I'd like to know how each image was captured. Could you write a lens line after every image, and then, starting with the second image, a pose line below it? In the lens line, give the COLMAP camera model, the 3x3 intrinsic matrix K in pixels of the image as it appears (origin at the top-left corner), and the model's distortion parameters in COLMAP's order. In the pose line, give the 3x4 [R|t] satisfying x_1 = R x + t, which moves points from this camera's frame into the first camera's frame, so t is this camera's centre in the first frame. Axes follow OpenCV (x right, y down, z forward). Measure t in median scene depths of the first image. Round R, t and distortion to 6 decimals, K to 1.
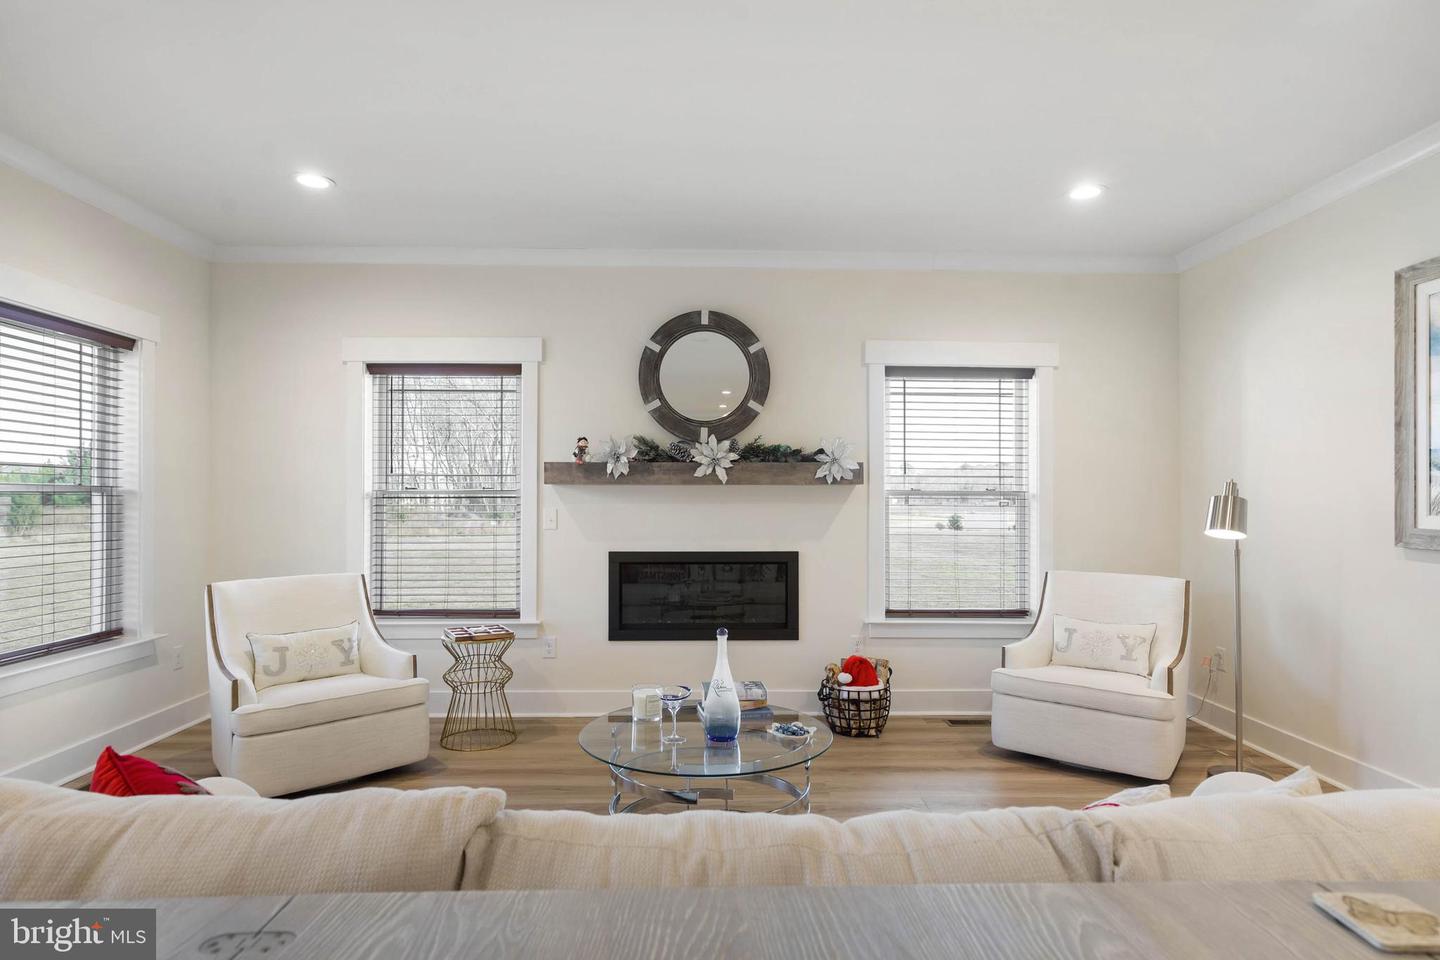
lens RADIAL K [[790.2, 0, 718.7], [0, 790.2, 499.3], [0, 0, 1]] dist [-0.001941, -0.000207]
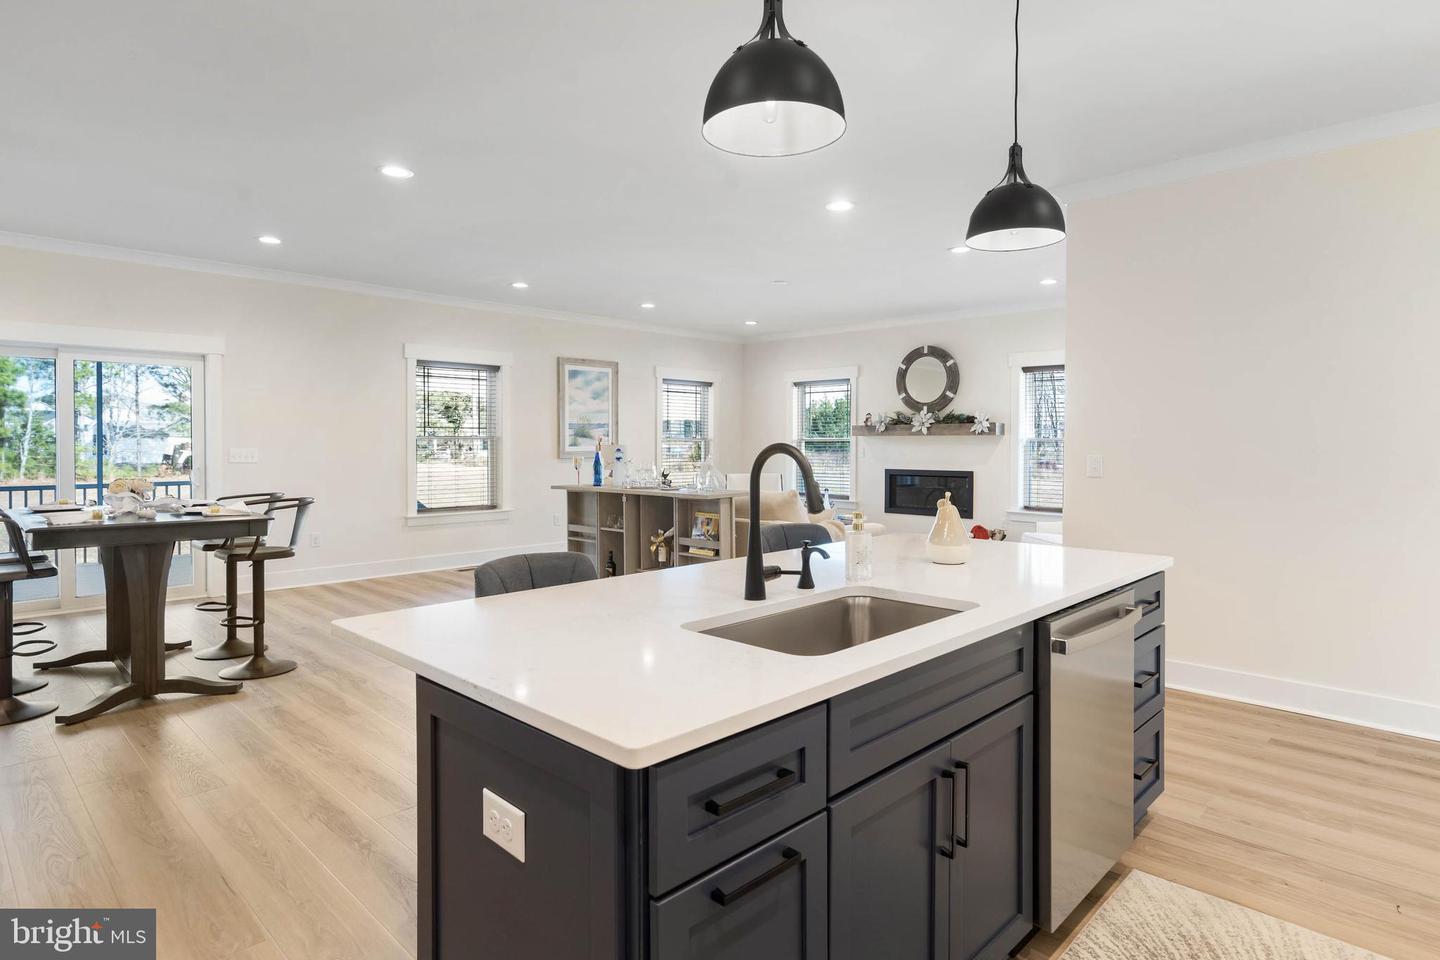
lens RADIAL K [[790.9, 0, 720.0], [0, 790.9, 480.0], [0, 0, 1]] dist [-0.001125, -0.000097]
pose [[0.706195, 0.032455, -0.707273, 1.013437], [-0.002116, 0.999041, 0.043731, 0.007121], [0.708014, -0.029386, 0.705587, -0.745787]]
